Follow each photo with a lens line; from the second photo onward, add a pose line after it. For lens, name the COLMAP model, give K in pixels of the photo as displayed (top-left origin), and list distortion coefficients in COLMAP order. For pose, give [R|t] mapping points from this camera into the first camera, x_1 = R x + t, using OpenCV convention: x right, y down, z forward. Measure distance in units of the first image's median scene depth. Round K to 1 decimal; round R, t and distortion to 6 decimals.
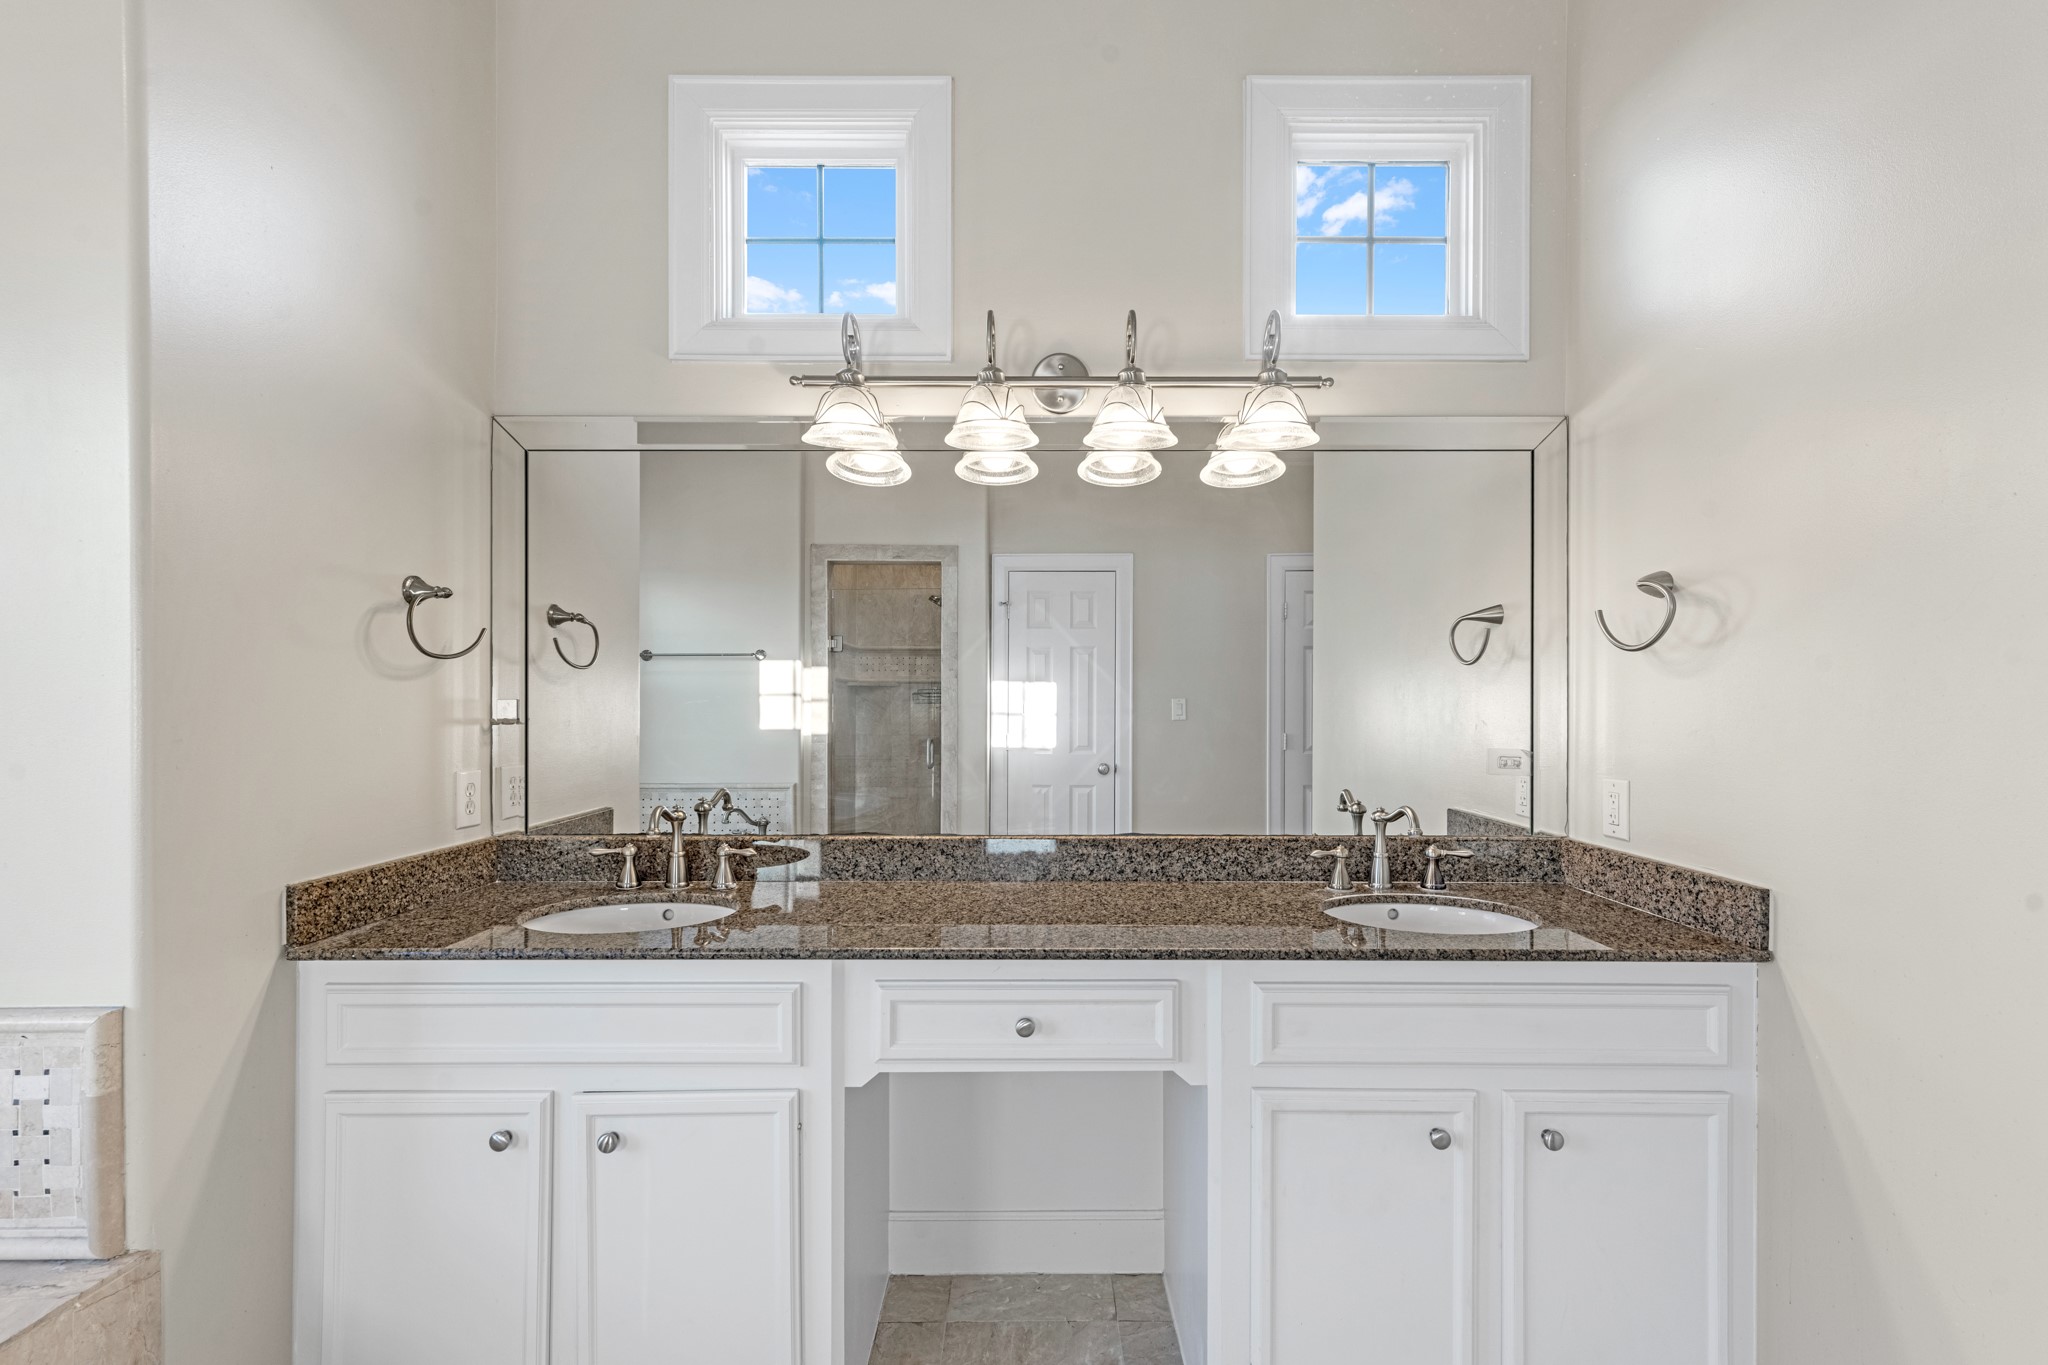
lens RADIAL K [[896.2, 0, 1025.2], [0, 896.2, 701.6], [0, 0, 1]] dist [0.001337, 0.000461]
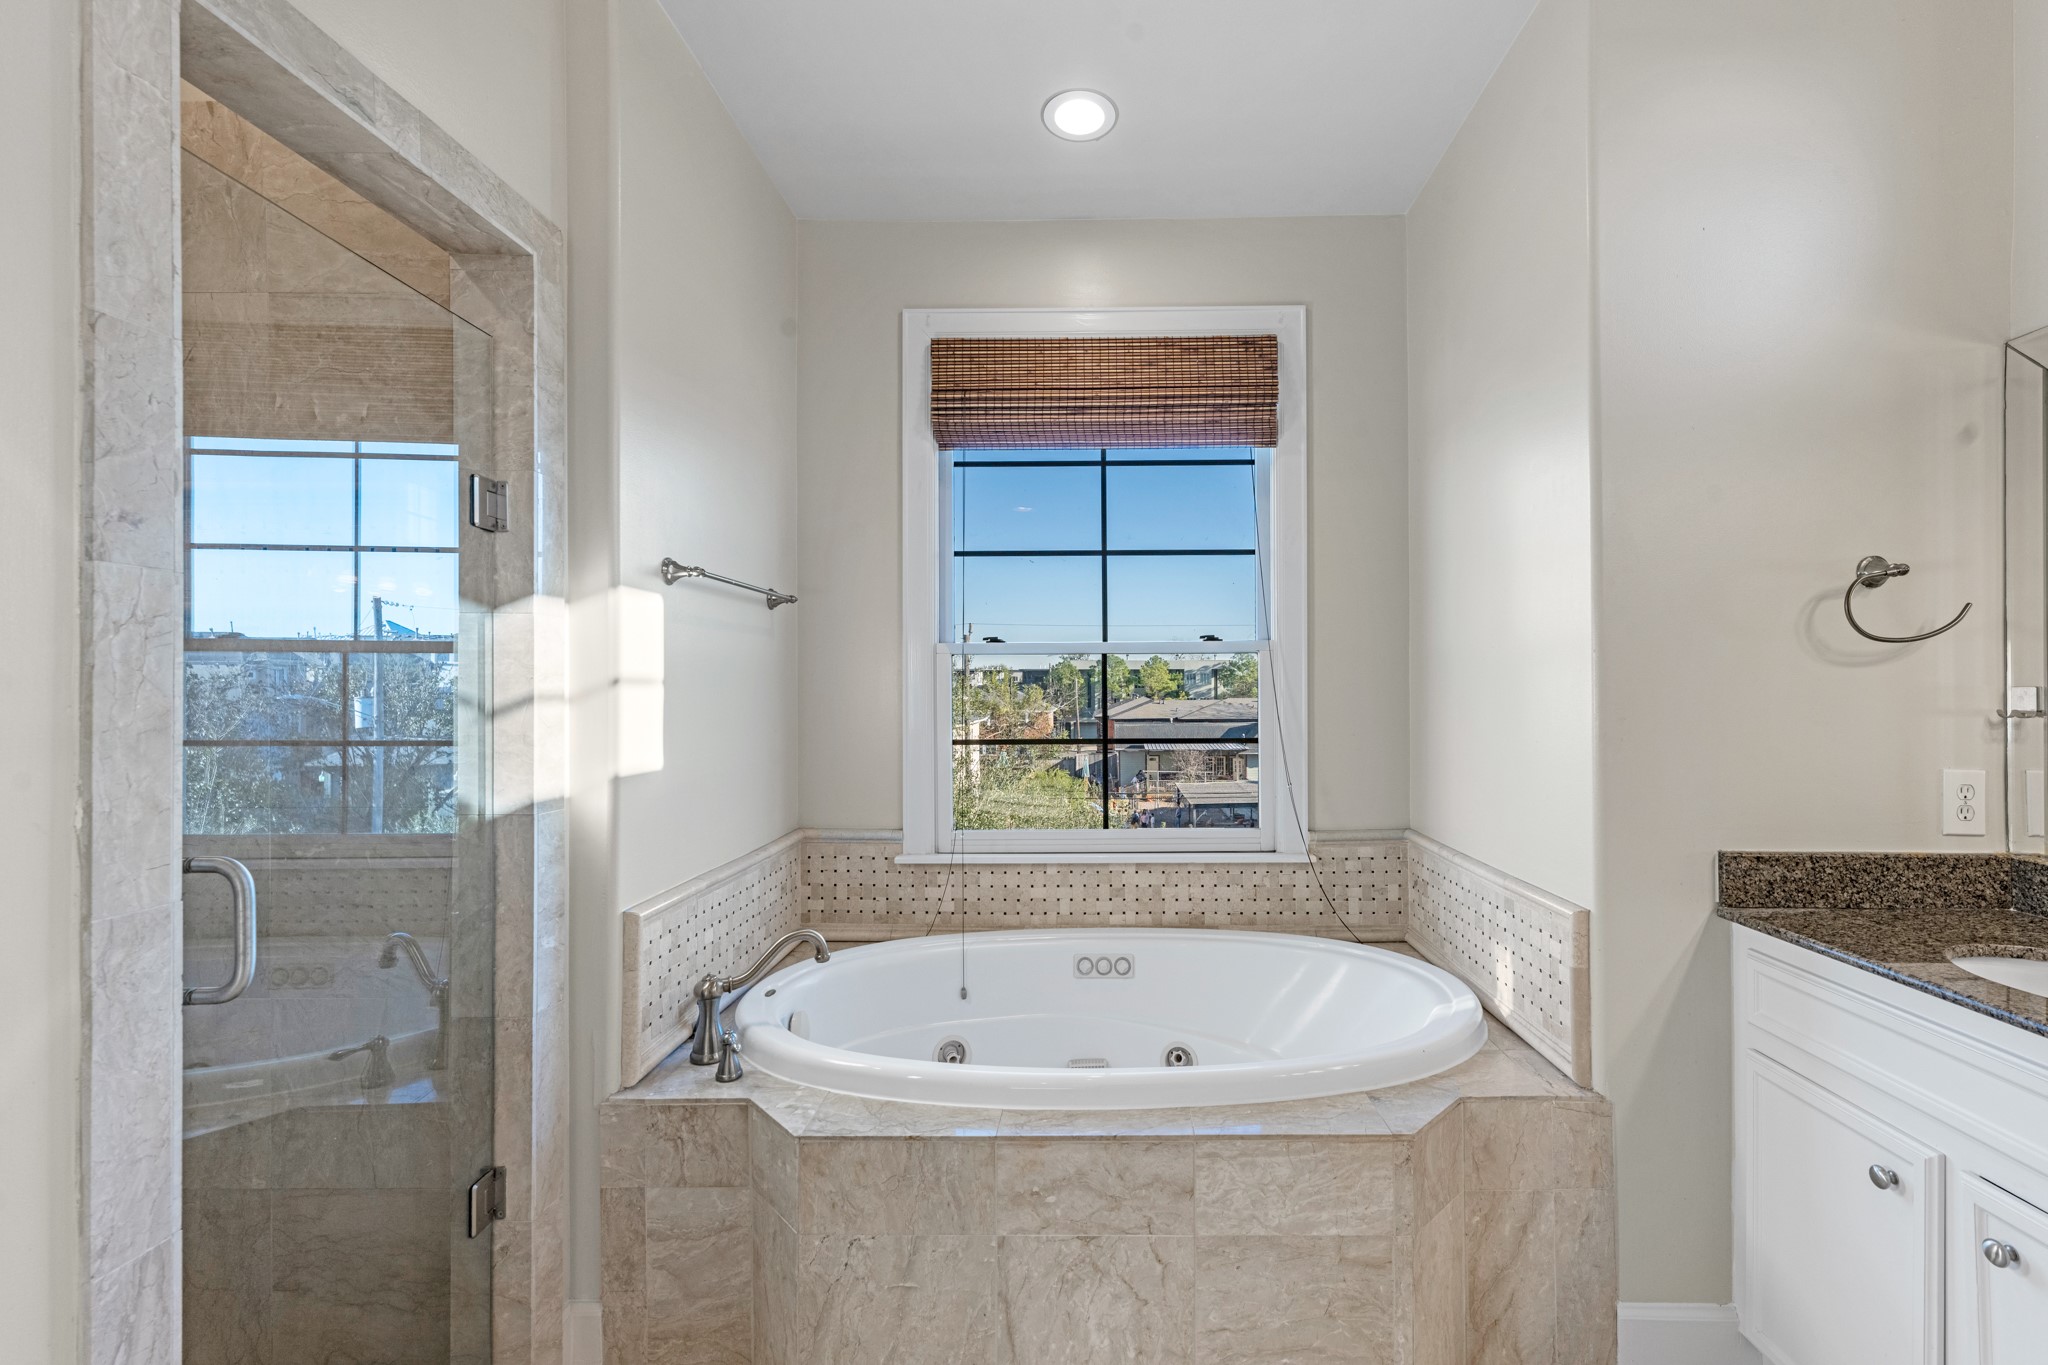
lens RADIAL K [[883.5, 0, 1022.3], [0, 883.5, 684.3], [0, 0, 1]] dist [-0.001386, -0.000396]
pose [[-0.089655, -0.006083, -0.995954, 0.370112], [-0.000254, 0.999981, -0.006084, 0.000432], [0.995973, -0.000292, -0.089655, 0.216755]]
